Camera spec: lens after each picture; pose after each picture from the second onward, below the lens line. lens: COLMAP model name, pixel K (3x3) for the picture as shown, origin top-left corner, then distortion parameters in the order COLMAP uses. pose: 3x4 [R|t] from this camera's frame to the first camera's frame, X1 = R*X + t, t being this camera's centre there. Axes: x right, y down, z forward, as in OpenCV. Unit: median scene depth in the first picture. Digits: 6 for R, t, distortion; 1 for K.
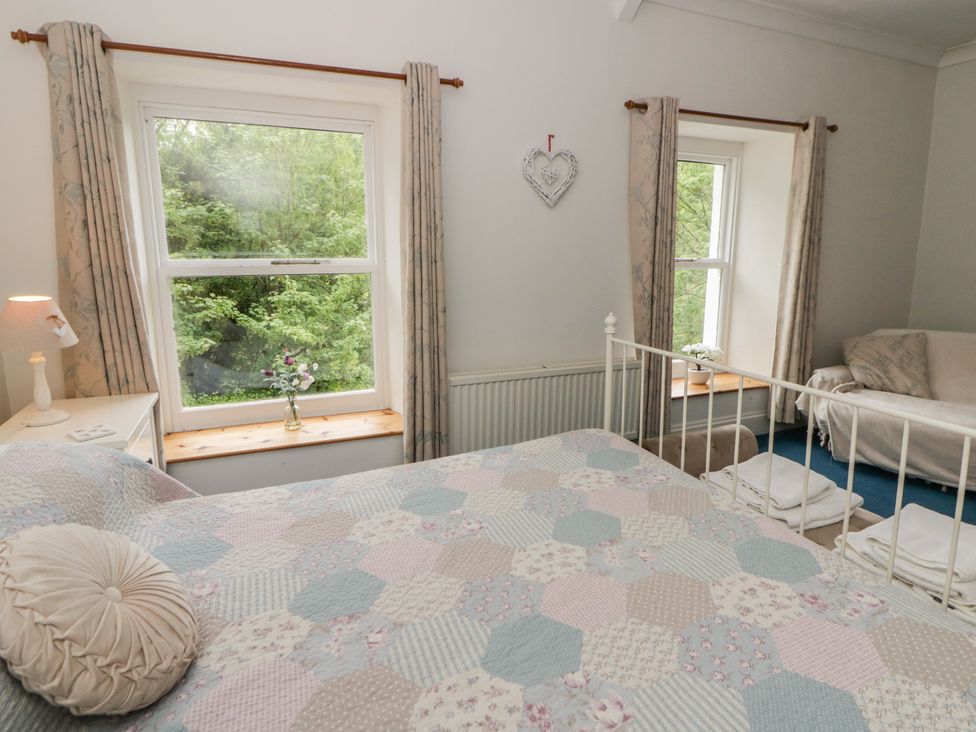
lens RADIAL K [[562.5, 0, 489.6], [0, 562.5, 348.0], [0, 0, 1]] dist [-0.021689, -0.001061]
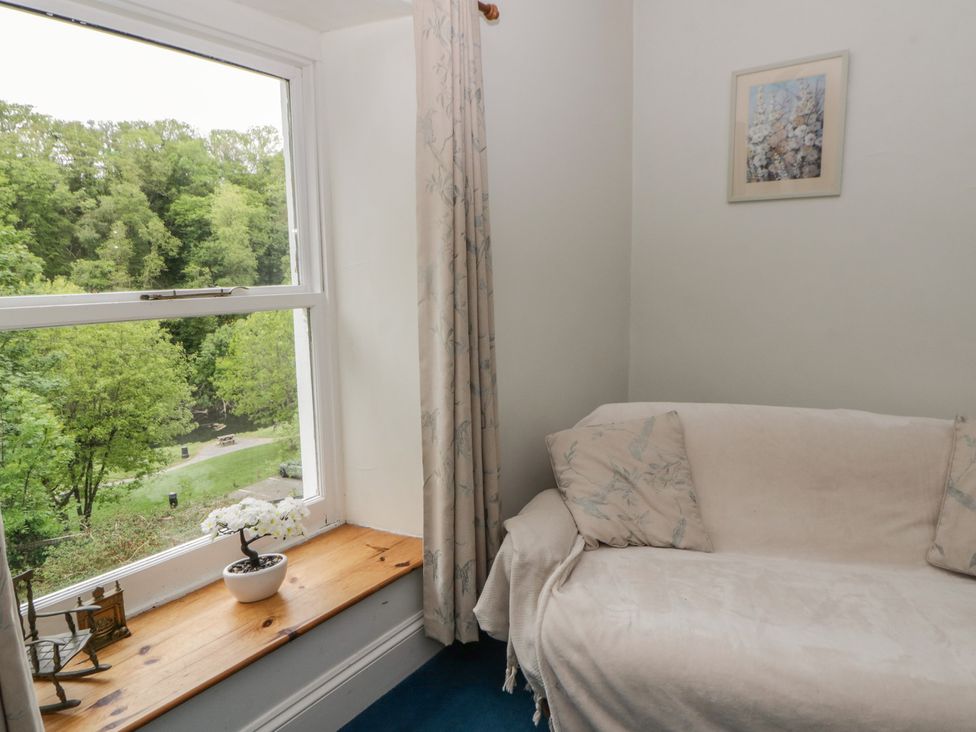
lens RADIAL K [[584.4, 0, 513.8], [0, 584.4, 341.5], [0, 0, 1]] dist [-0.001848, -0.001821]
pose [[0.862503, -0.076671, 0.500210, 0.363942], [0.101203, 0.994621, -0.022048, -0.099415], [-0.495829, 0.069639, 0.865624, 0.577924]]
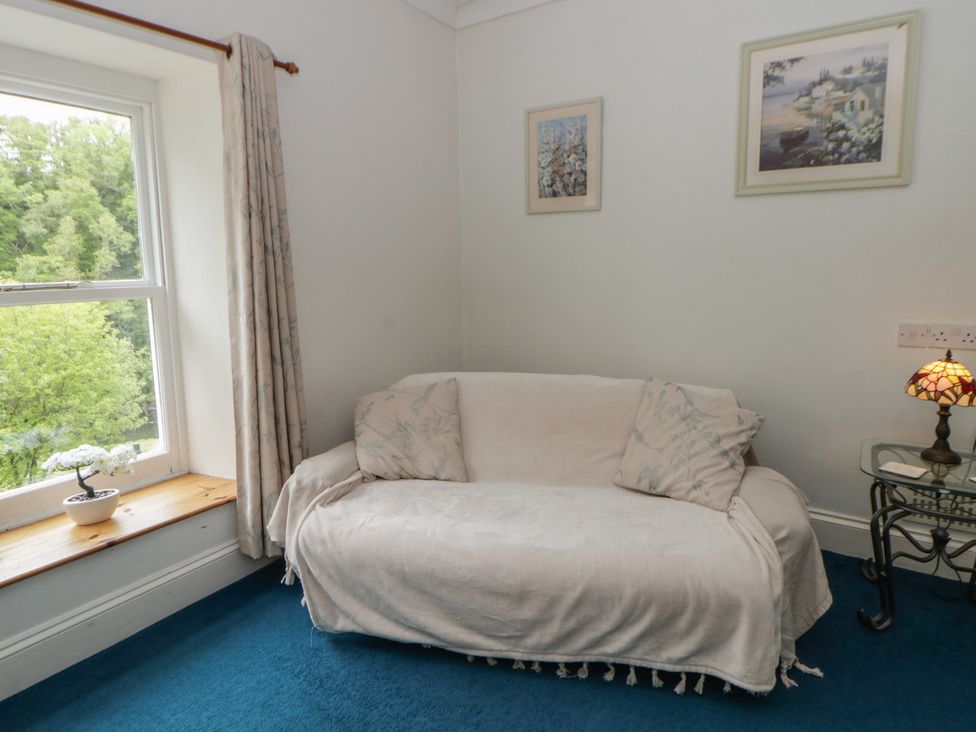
lens RADIAL K [[563.7, 0, 517.9], [0, 563.7, 334.7], [0, 0, 1]] dist [-0.003693, -0.003874]
pose [[0.820430, -0.082110, 0.565820, 0.450373], [0.109779, 0.993844, -0.014954, -0.062878], [-0.561109, 0.074384, 0.824393, 0.365798]]
